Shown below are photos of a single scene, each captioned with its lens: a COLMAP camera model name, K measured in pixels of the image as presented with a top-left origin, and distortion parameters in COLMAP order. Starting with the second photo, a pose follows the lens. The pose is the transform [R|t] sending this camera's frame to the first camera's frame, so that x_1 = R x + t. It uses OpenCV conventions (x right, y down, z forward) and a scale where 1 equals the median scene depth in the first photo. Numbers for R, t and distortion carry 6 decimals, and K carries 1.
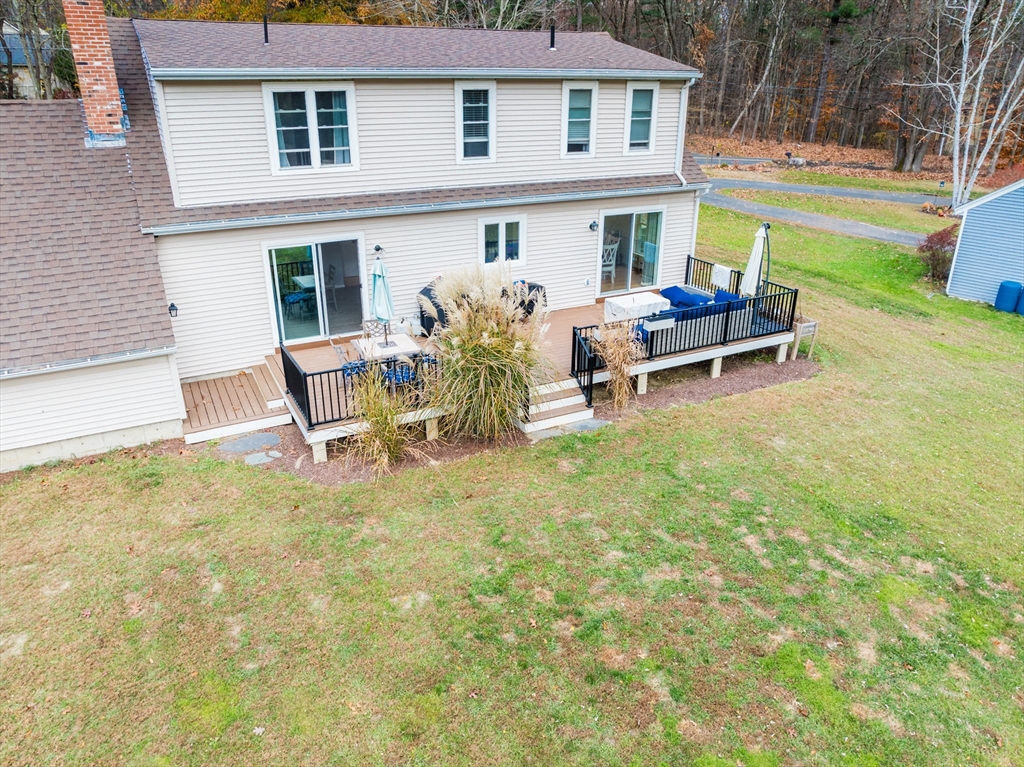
lens RADIAL K [[721.0, 0, 512.0], [0, 721.0, 383.5], [0, 0, 1]] dist [-0.041148, 0.008013]
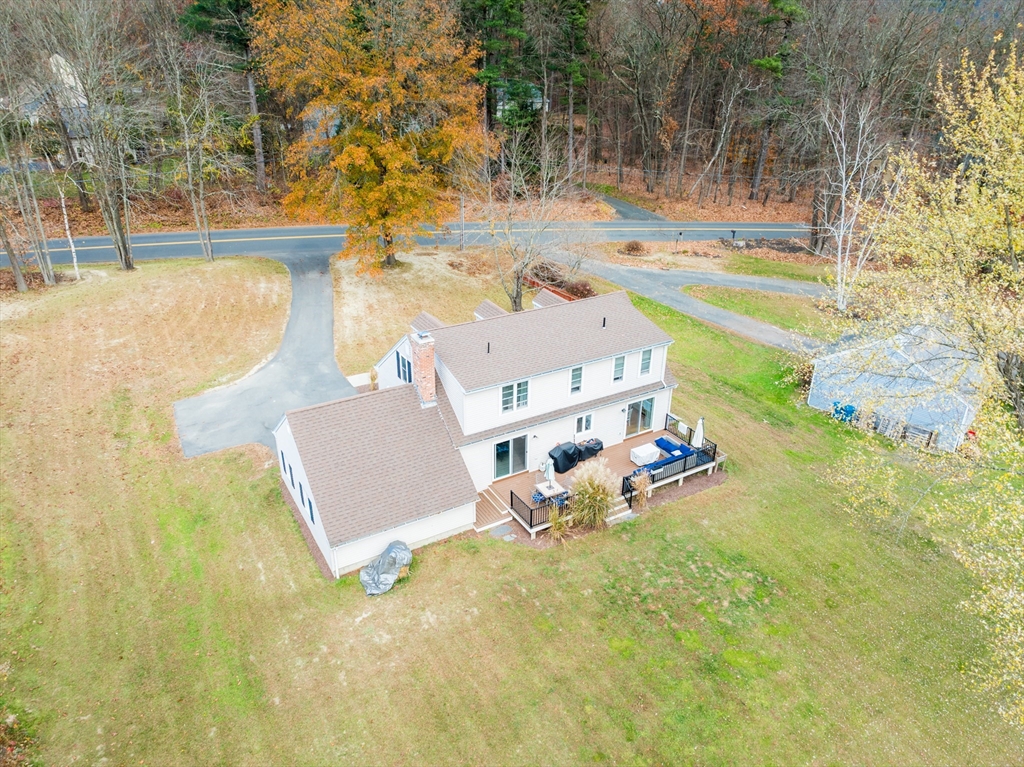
lens RADIAL K [[721.0, 0, 512.0], [0, 721.0, 383.5], [0, 0, 1]] dist [-0.041148, 0.008013]
pose [[0.998630, -0.018768, 0.048843, -0.416947], [0.016005, 0.998282, 0.056360, -0.551012], [-0.049817, -0.055501, 0.997215, -1.441675]]
